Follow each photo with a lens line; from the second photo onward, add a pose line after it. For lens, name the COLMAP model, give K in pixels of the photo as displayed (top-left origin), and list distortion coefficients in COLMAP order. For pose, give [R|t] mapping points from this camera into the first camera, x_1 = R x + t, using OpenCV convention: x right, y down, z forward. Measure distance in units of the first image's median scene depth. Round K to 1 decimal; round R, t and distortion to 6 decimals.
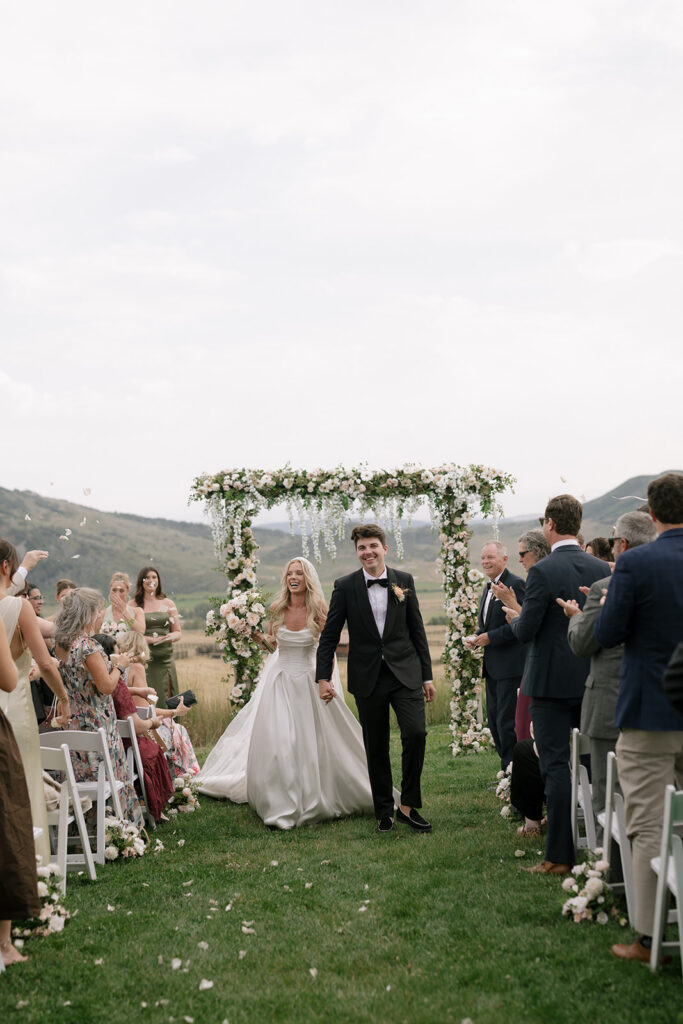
lens RADIAL K [[1507.9, 0, 352.7], [0, 1507.9, 530.1], [0, 0, 1]] dist [0.021730, 0.000000]
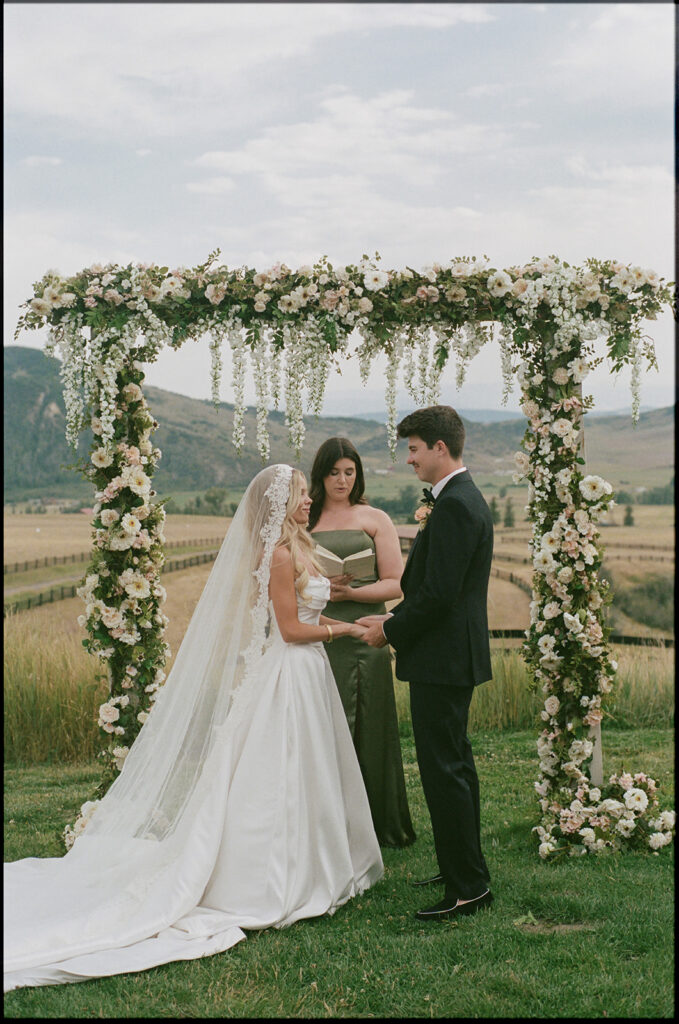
lens RADIAL K [[1507.9, 0, 361.3], [0, 1507.9, 524.4], [0, 0, 1]] dist [0.021730, 0.000000]
pose [[0.998030, 0.017811, -0.060152, 0.035530], [-0.013682, 0.997566, 0.068368, 0.009429], [0.061224, -0.067411, 0.995845, 0.508400]]
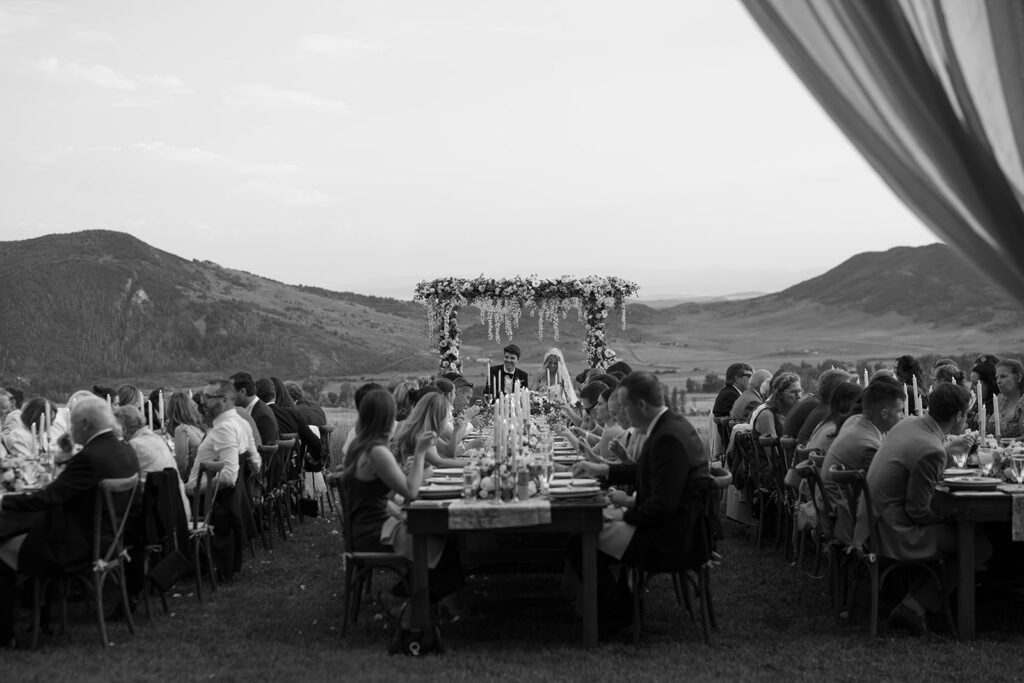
lens RADIAL K [[1689.5, 0, 458.6], [0, 1689.5, 384.9], [0, 0, 1]] dist [0.035382, 0.000000]
pose [[0.998228, 0.014344, -0.057742, 0.030441], [-0.011618, 0.998815, 0.047264, -0.014804], [0.058351, -0.046509, 0.997212, -0.632100]]
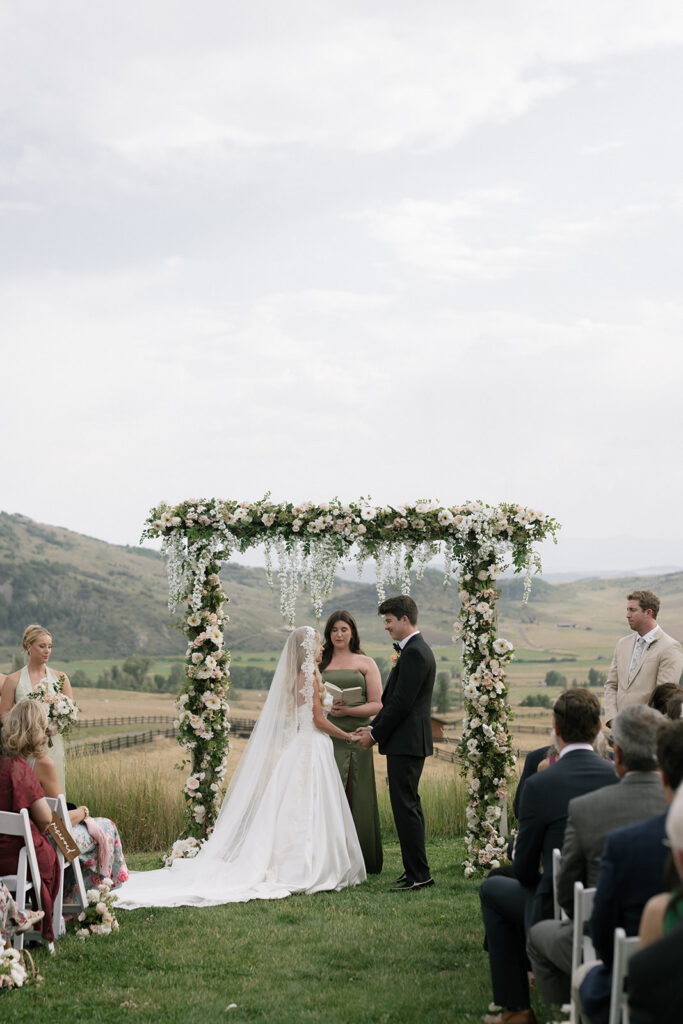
lens RADIAL K [[1942.1, 0, 324.7], [0, 1942.1, 511.4], [0, 0, 1]] dist [-0.001137, 0.000000]
pose [[0.997755, 0.033376, -0.058054, 0.045361], [-0.035317, 0.998840, -0.032739, -0.003289], [0.056894, 0.034716, 0.997776, -0.008855]]
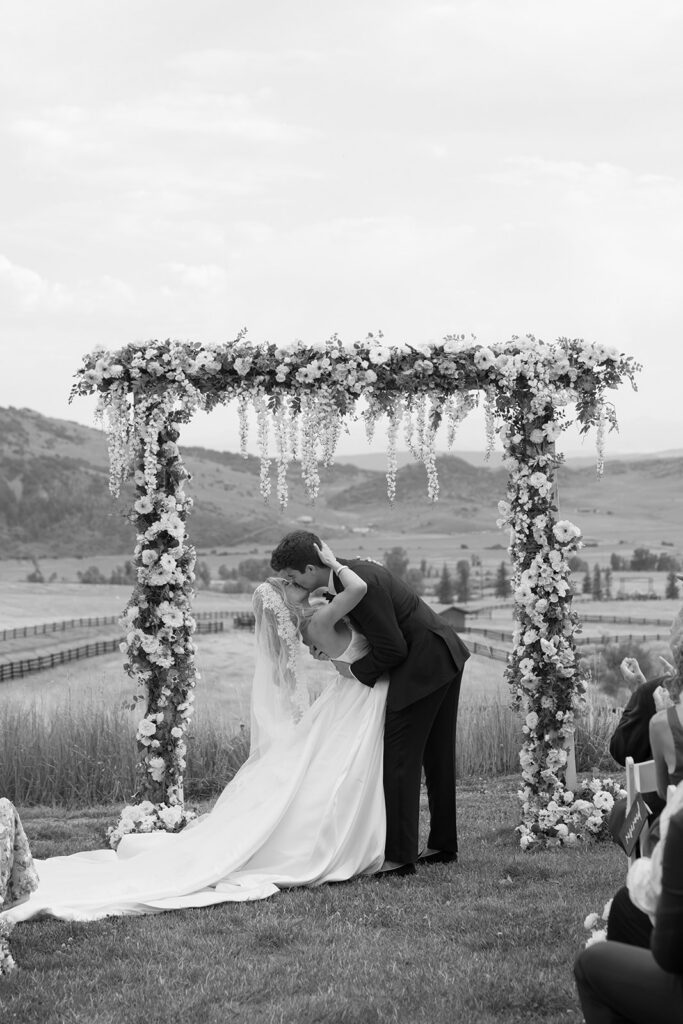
lens RADIAL K [[1942.1, 0, 389.4], [0, 1942.1, 447.9], [0, 0, 1]] dist [-0.001137, 0.000000]
pose [[0.999353, 0.014639, -0.032841, 0.038034], [-0.014957, 0.999843, -0.009468, 0.006275], [0.032697, 0.009953, 0.999416, 0.261227]]
